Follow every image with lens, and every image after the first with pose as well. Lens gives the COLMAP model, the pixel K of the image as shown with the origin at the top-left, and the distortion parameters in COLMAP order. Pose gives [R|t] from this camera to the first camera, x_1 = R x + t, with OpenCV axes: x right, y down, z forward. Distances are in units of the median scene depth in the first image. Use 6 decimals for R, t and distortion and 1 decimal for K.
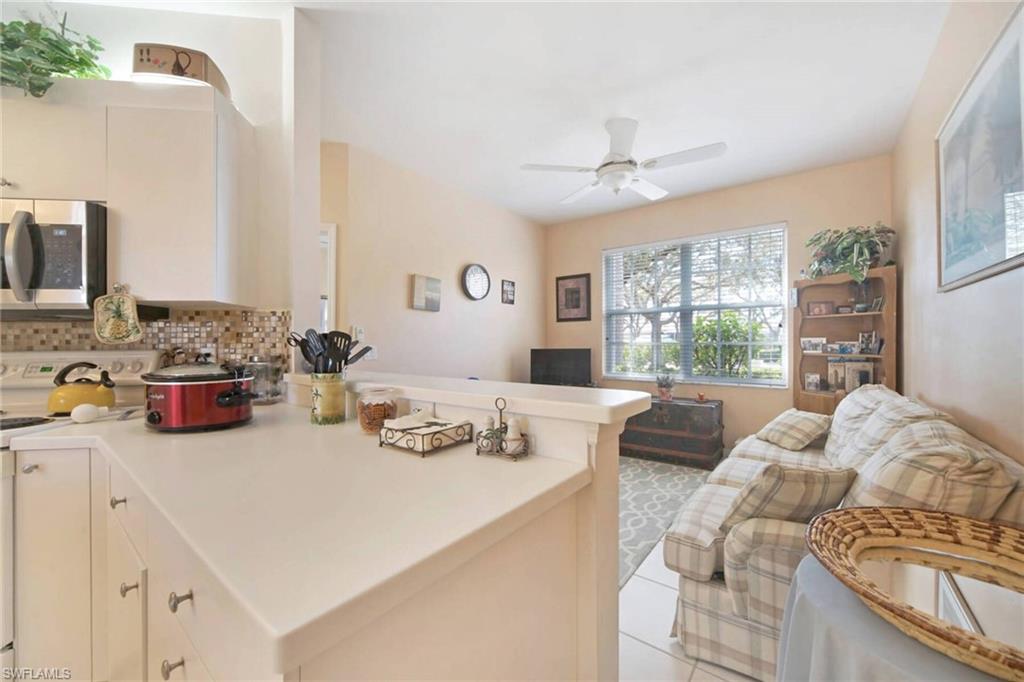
lens RADIAL K [[394.9, 0, 512.0], [0, 394.9, 341.0], [0, 0, 1]] dist [-0.001777, -0.000032]
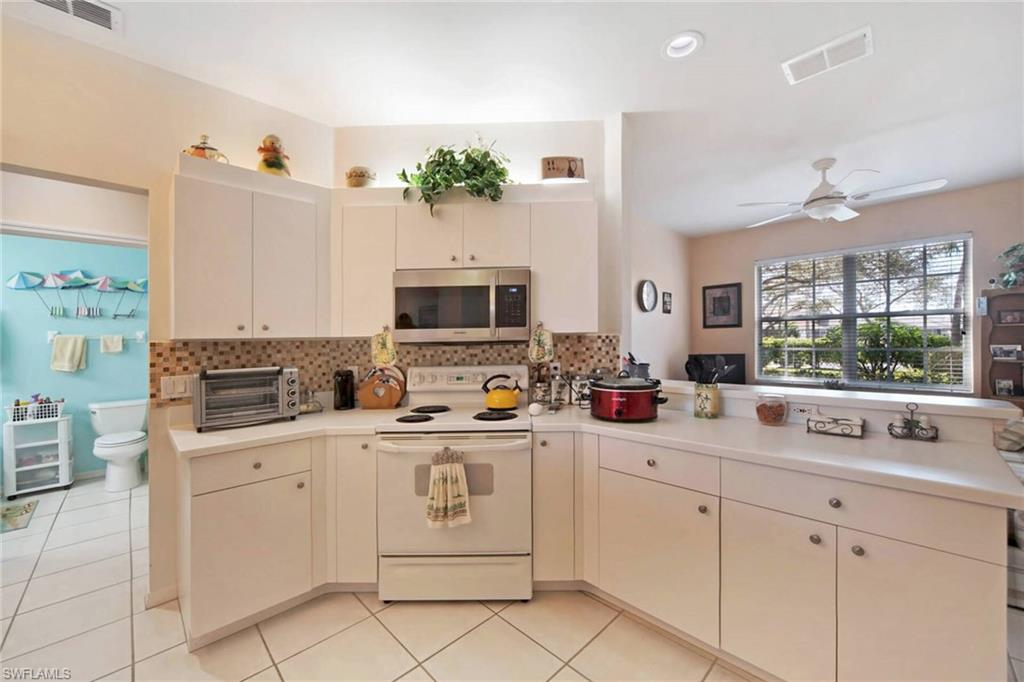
lens RADIAL K [[403.8, 0, 512.0], [0, 403.8, 341.0], [0, 0, 1]] dist [-0.000281, 0.000310]
pose [[0.991313, -0.008891, -0.131223, -0.402729], [0.009405, 0.999950, 0.003297, -0.035865], [0.131187, -0.004503, 0.991347, -0.233276]]
